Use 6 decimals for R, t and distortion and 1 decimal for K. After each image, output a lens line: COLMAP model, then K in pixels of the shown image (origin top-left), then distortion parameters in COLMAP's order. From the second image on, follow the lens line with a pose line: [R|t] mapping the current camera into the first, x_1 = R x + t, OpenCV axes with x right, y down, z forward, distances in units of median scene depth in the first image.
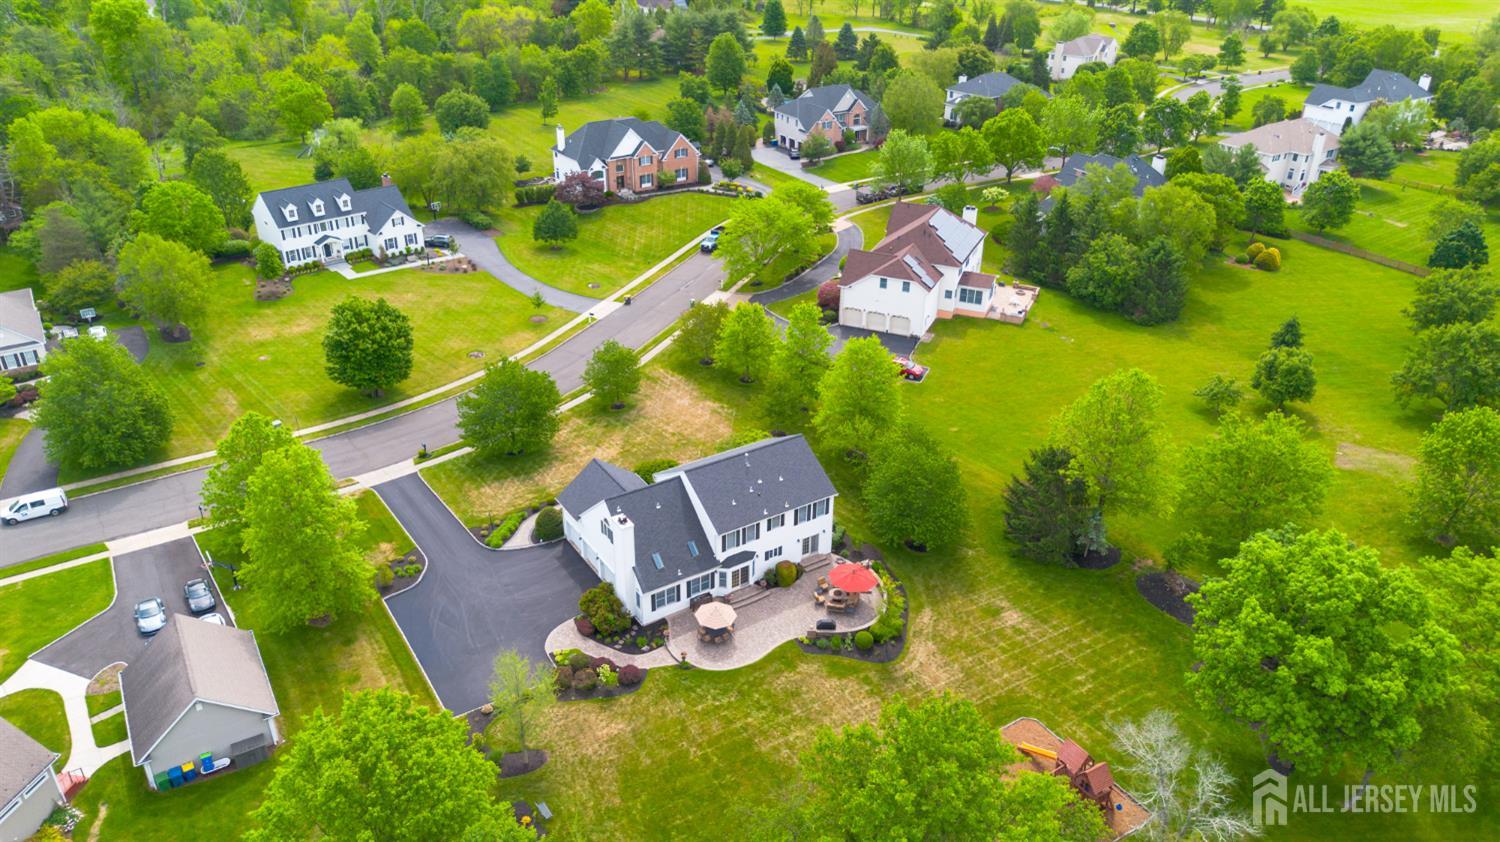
lens RADIAL K [[1069.3, 0, 765.9], [0, 1069.3, 410.1], [0, 0, 1]] dist [0.076470, -0.081263]
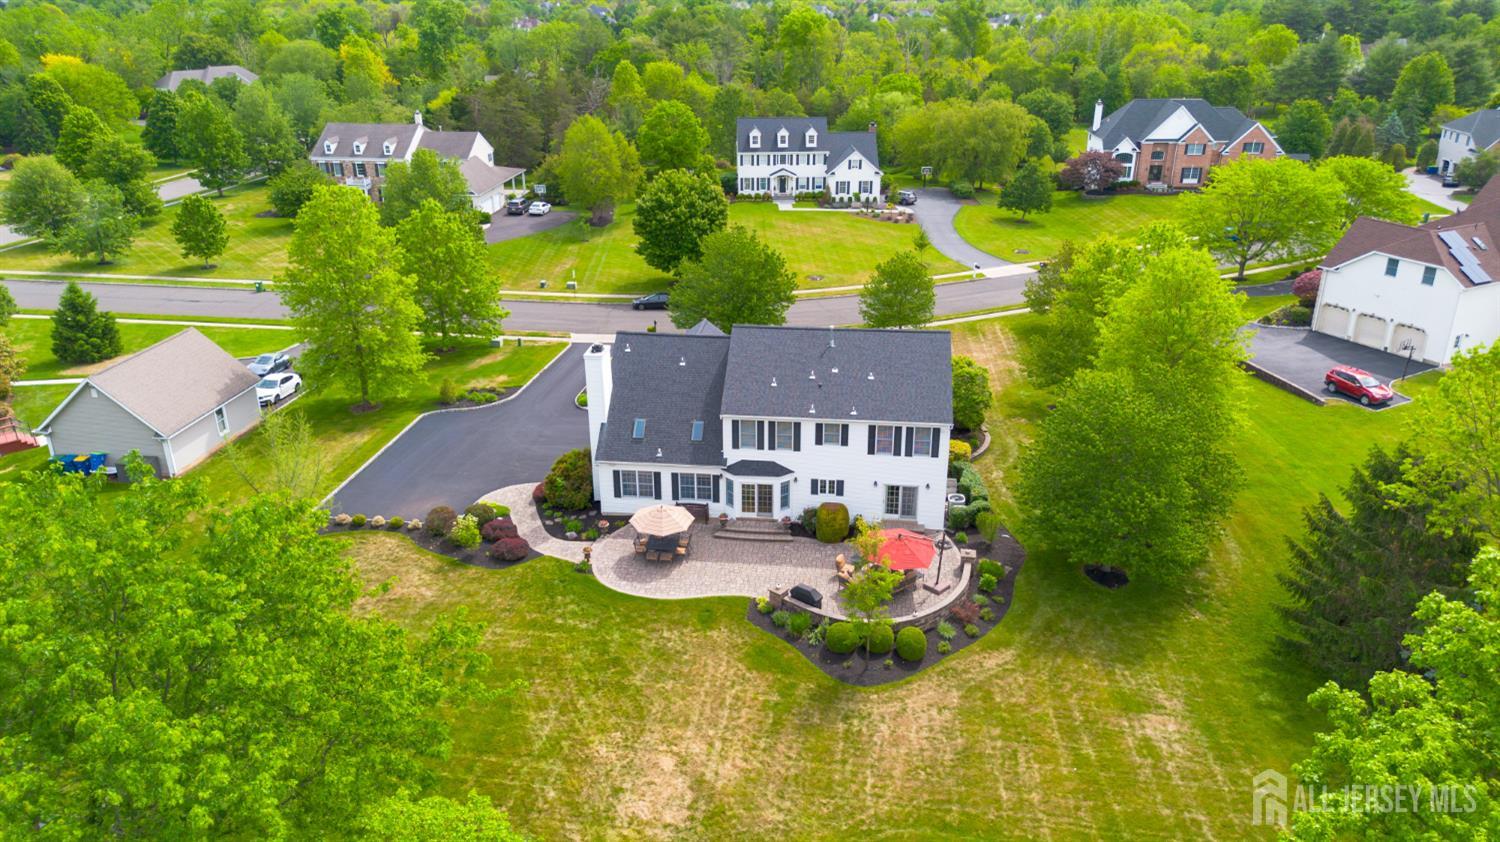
lens RADIAL K [[1069.3, 0, 749.6], [0, 1069.3, 410.8], [0, 0, 1]] dist [0.076470, -0.081263]
pose [[0.763776, 0.221919, -0.606134, 0.225713], [-0.286493, 0.958028, -0.010249, 0.072577], [0.578419, 0.181481, 0.795296, 0.306899]]
